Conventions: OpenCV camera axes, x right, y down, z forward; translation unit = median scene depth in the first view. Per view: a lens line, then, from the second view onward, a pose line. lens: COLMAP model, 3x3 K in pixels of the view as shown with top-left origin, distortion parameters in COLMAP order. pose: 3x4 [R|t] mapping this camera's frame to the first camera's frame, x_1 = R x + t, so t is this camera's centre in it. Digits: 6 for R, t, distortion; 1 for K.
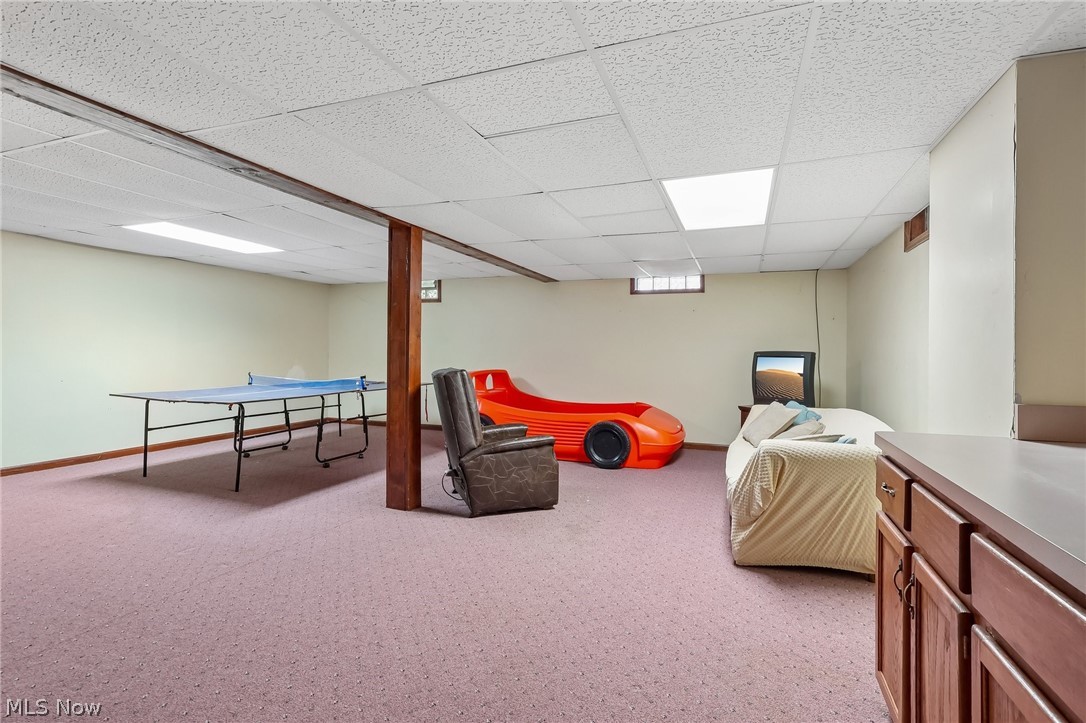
lens RADIAL K [[503.8, 0, 548.4], [0, 503.8, 356.0], [0, 0, 1]] dist [0.000171, 0.000270]
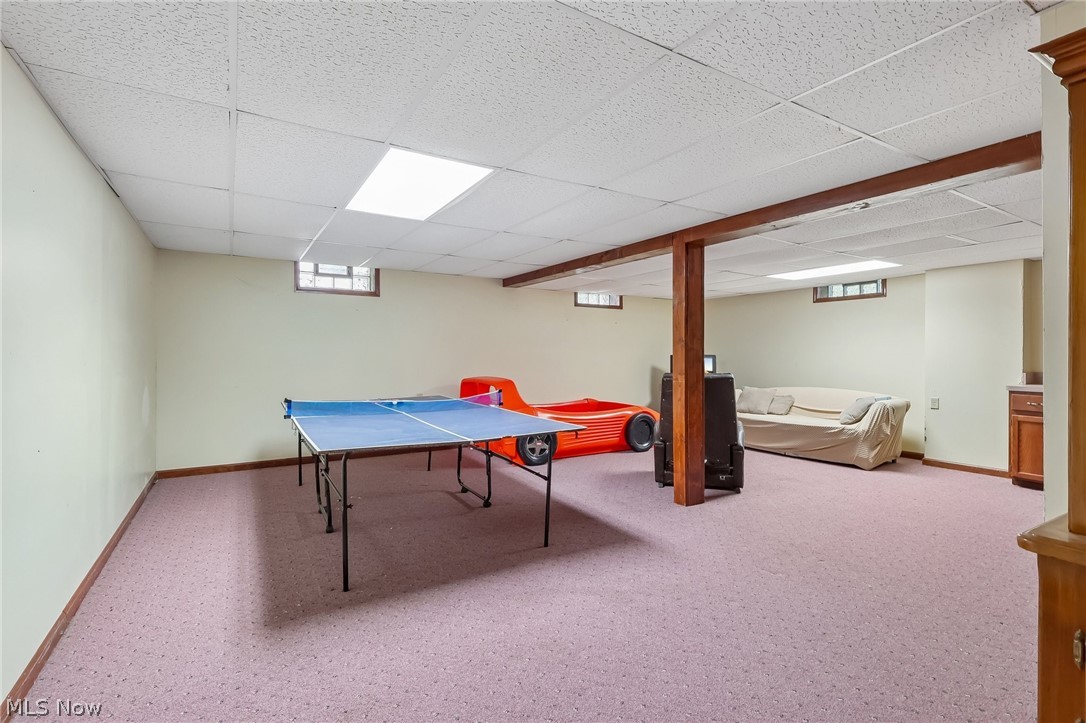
lens RADIAL K [[503.8, 0, 545.4], [0, 503.8, 356.7], [0, 0, 1]] dist [0.000171, 0.000270]
pose [[0.612819, -0.014215, 0.790095, -0.857719], [0.015453, 0.999863, 0.006003, -0.015879], [-0.790072, 0.008531, 0.612955, 0.375080]]
